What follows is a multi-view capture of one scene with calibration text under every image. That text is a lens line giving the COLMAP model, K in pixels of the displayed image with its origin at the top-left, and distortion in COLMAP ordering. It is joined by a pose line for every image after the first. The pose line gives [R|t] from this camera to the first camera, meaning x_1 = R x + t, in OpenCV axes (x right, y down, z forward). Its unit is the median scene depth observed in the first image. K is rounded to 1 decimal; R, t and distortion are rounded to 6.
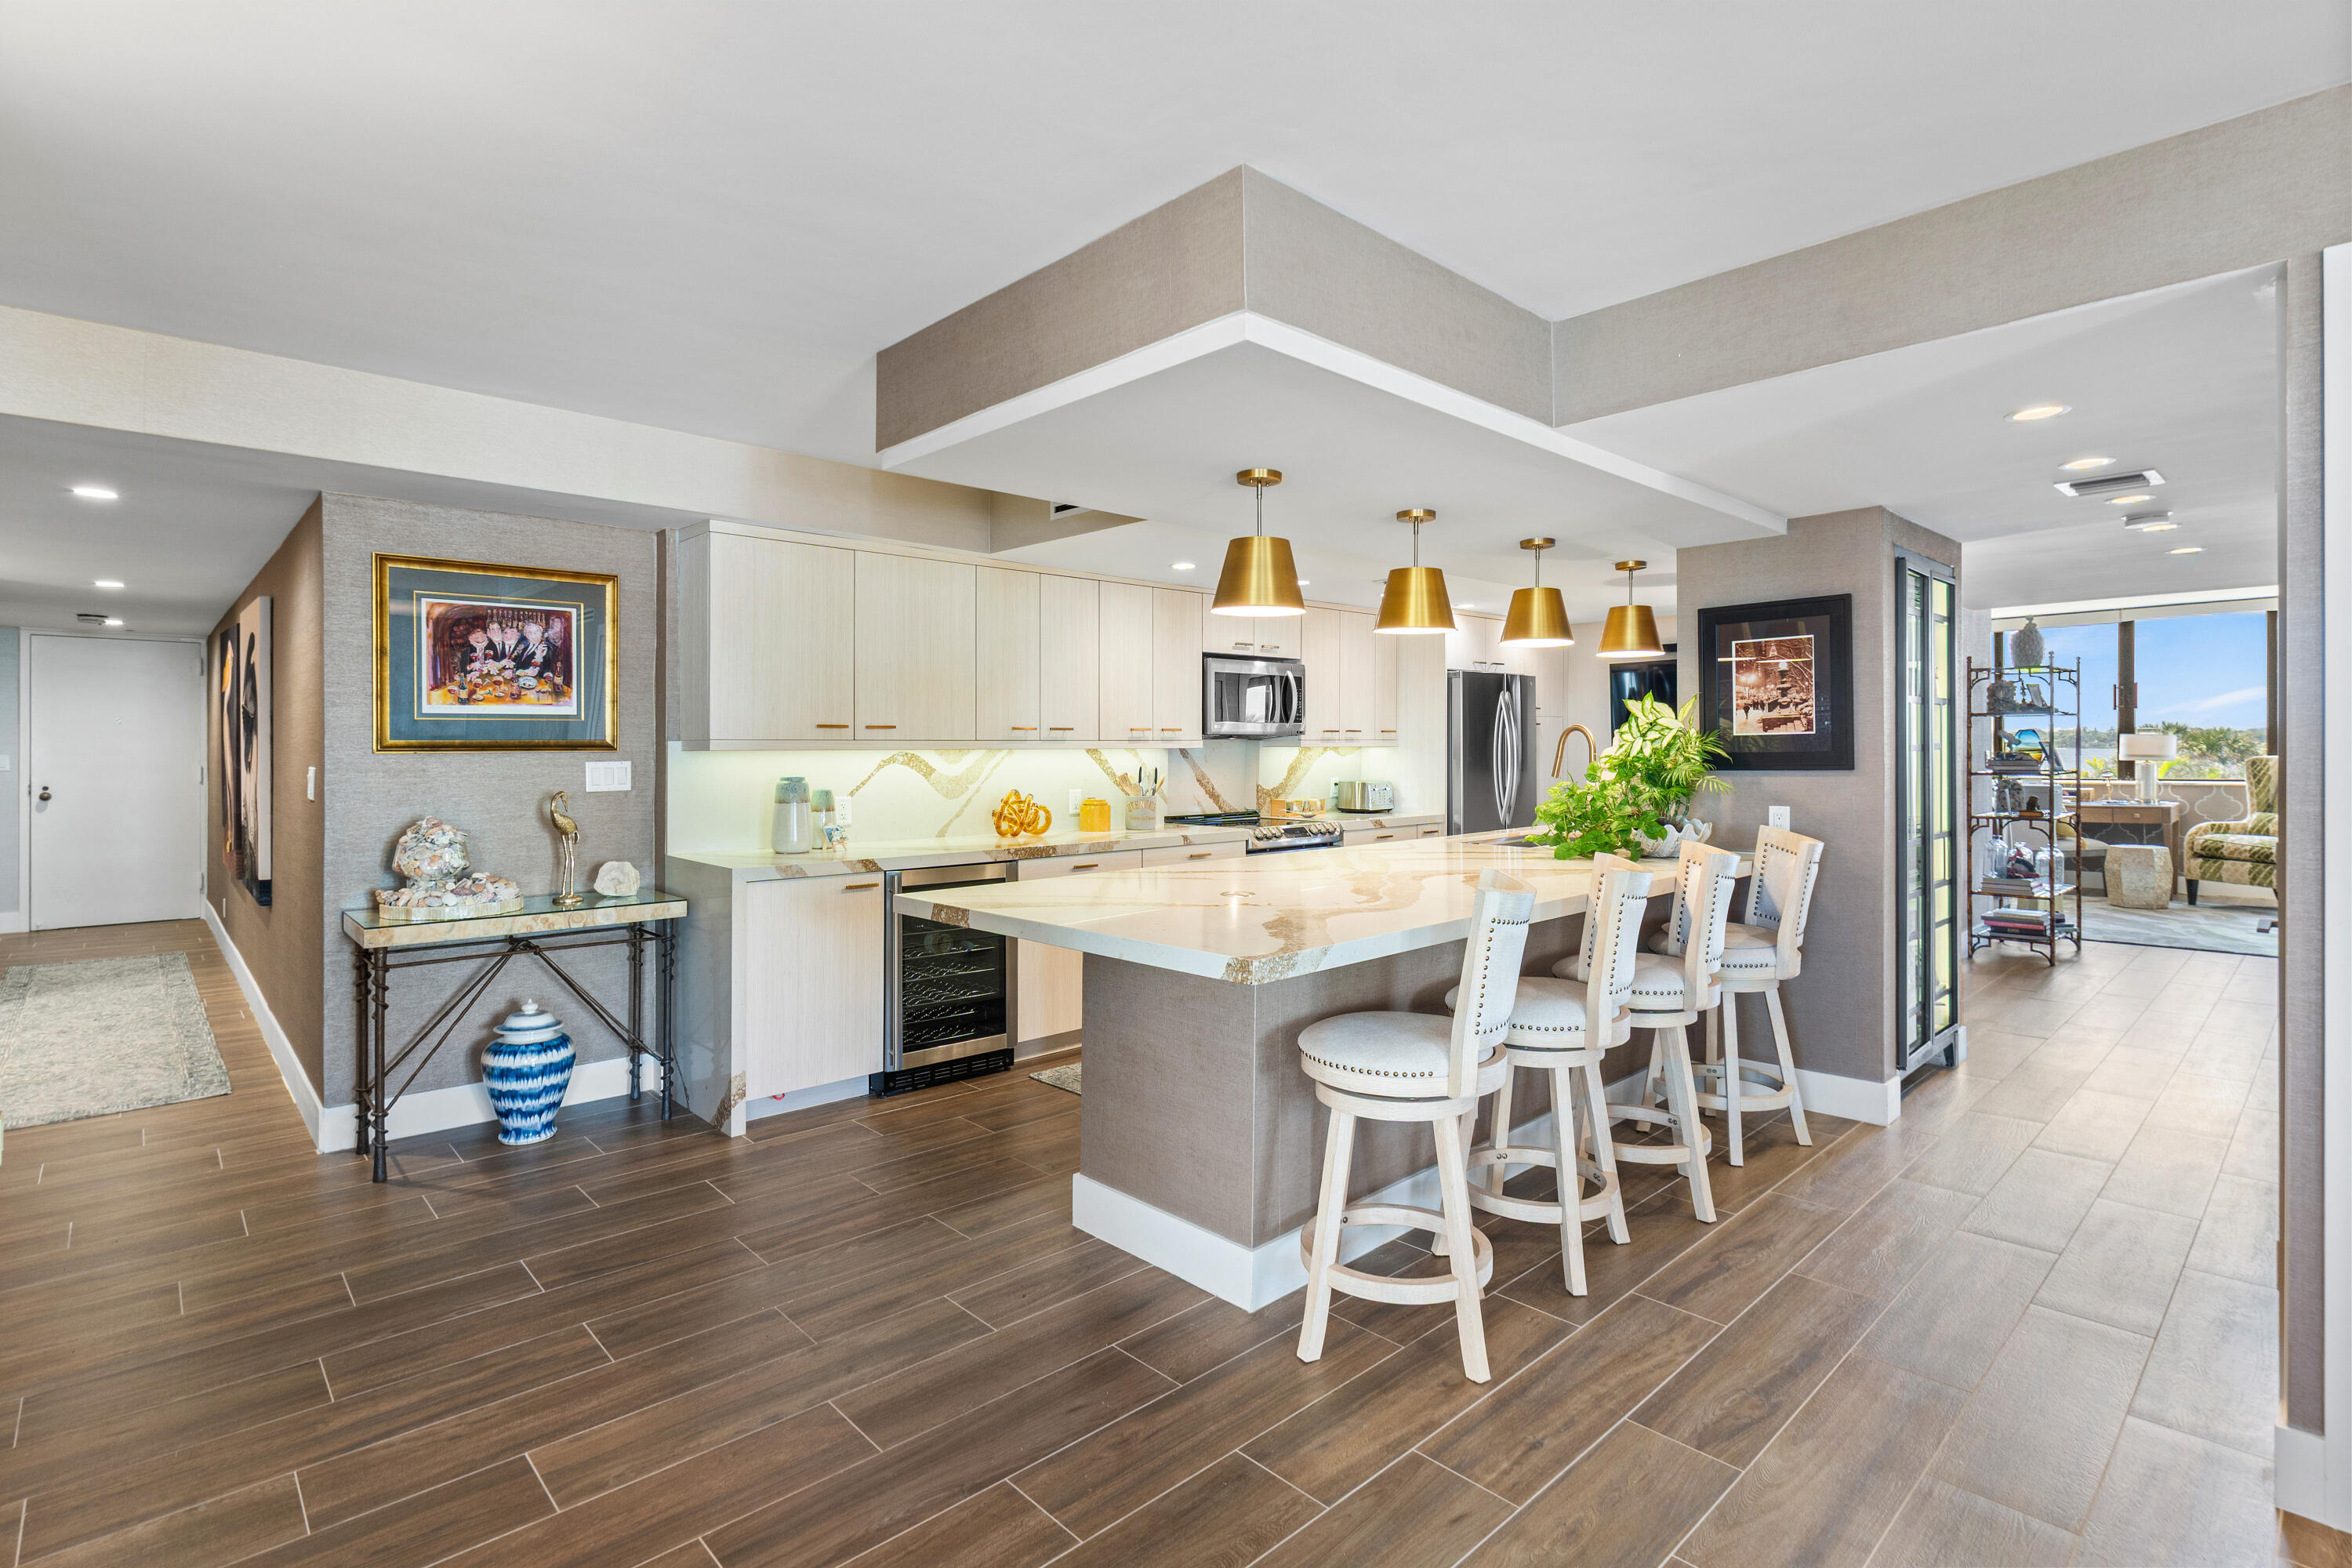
lens RADIAL K [[1128.6, 0, 1173.7], [0, 1128.6, 767.6], [0, 0, 1]] dist [-0.001226, -0.000244]
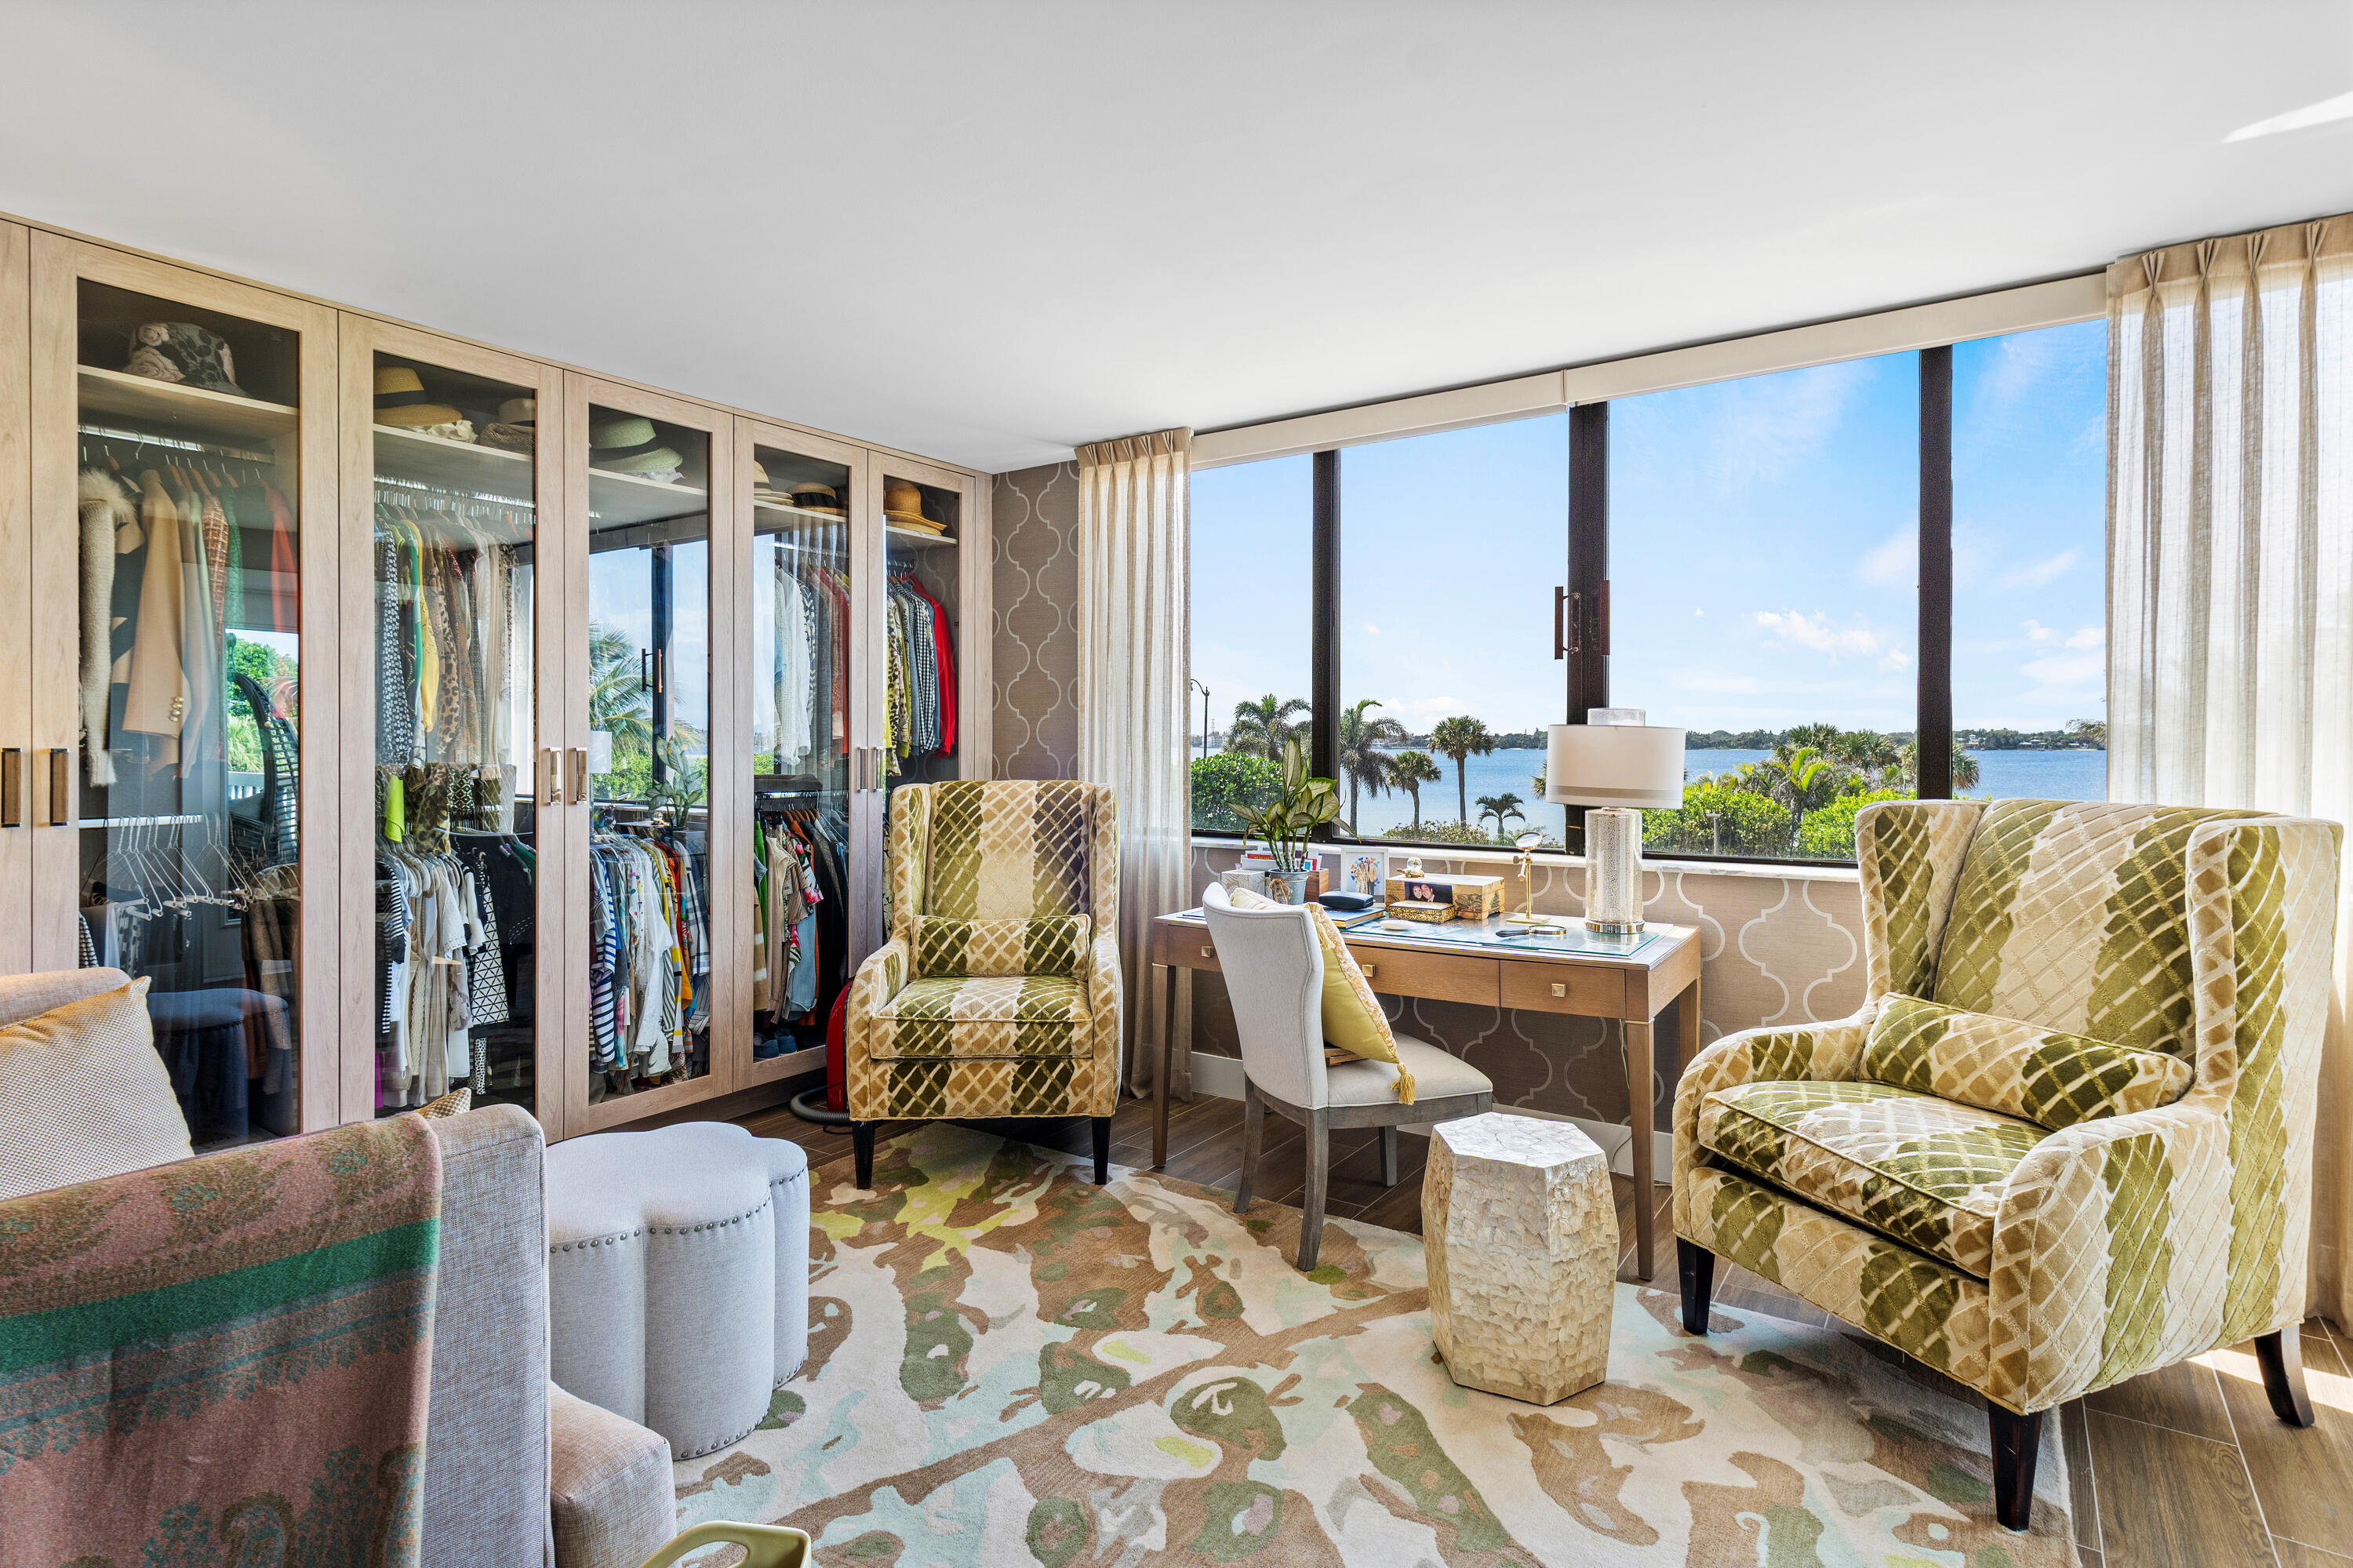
lens RADIAL K [[1137.2, 0, 1185.9], [0, 1137.2, 748.7], [0, 0, 1]] dist [0.001822, -0.000037]
pose [[0.979203, -0.005071, 0.202821, 0.853295], [0.004638, 0.999986, 0.002611, -0.029663], [-0.202832, -0.001616, 0.979212, 0.884001]]
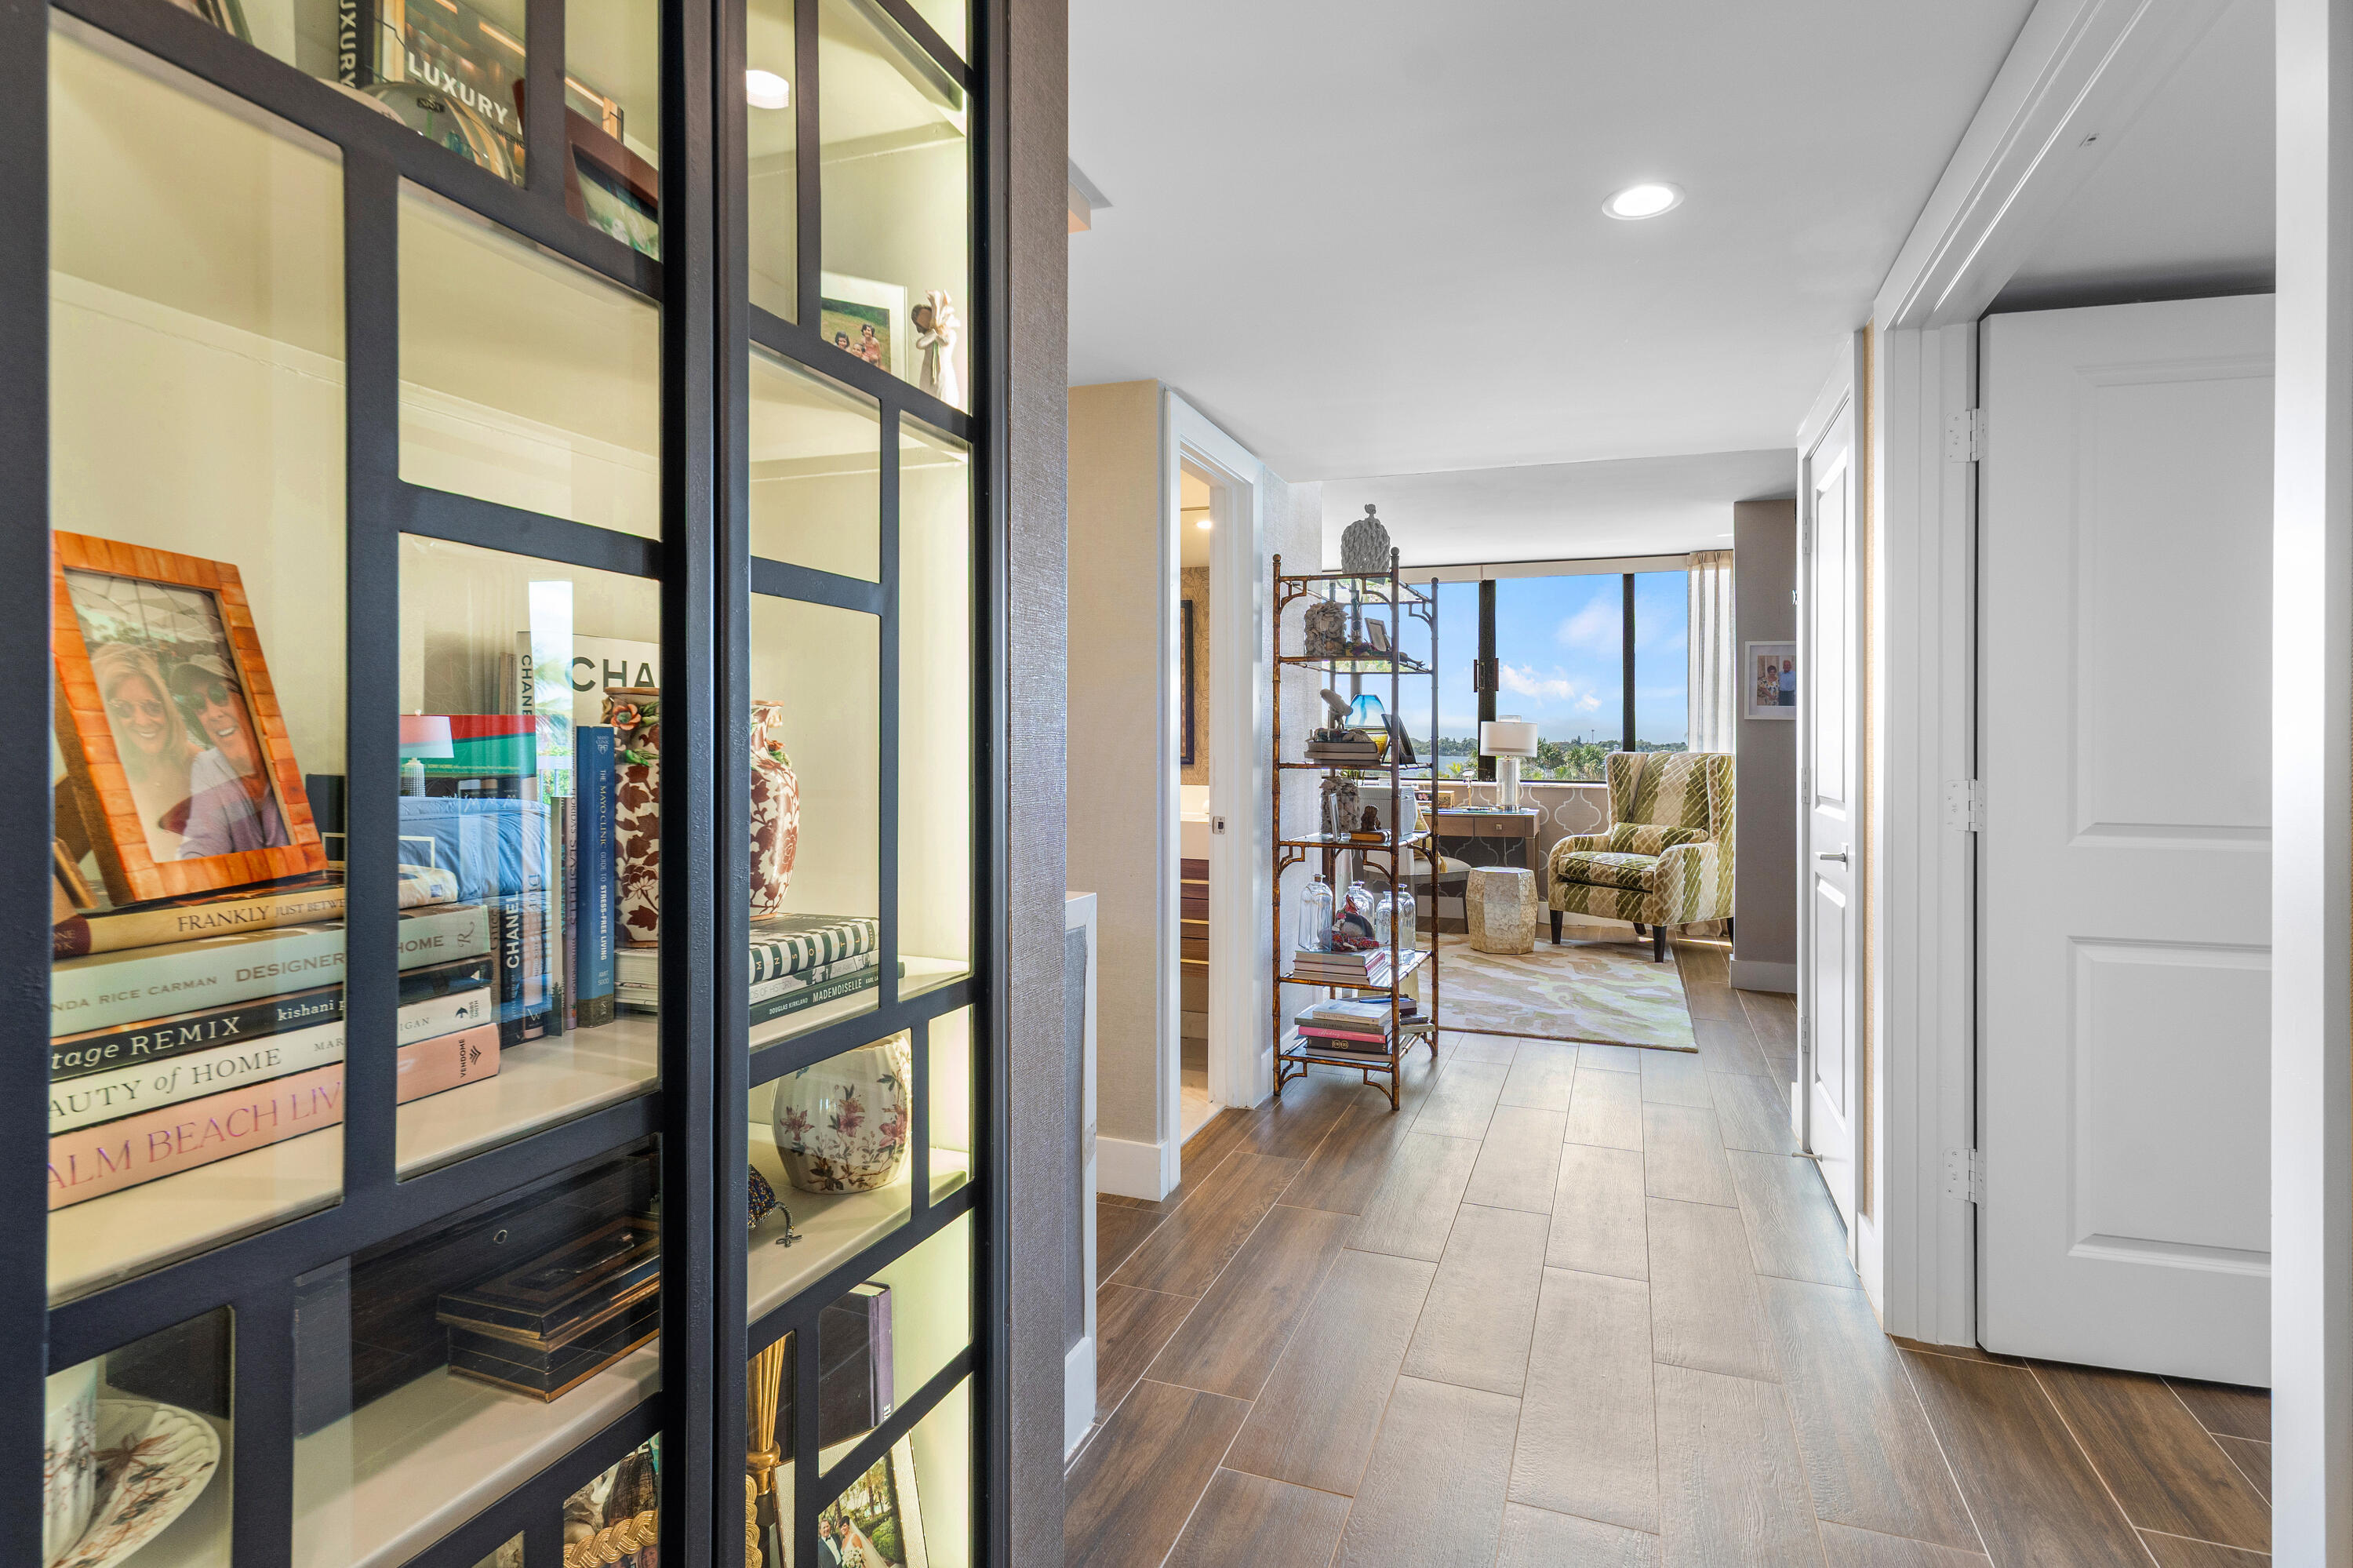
lens RADIAL K [[1137.2, 0, 1185.9], [0, 1137.2, 748.7], [0, 0, 1]] dist [0.001822, -0.000037]
pose [[0.898907, 0.016410, 0.437832, 0.398400], [-0.007745, 0.999737, -0.021571, 0.009123], [-0.438071, 0.015999, 0.898798, 0.489234]]
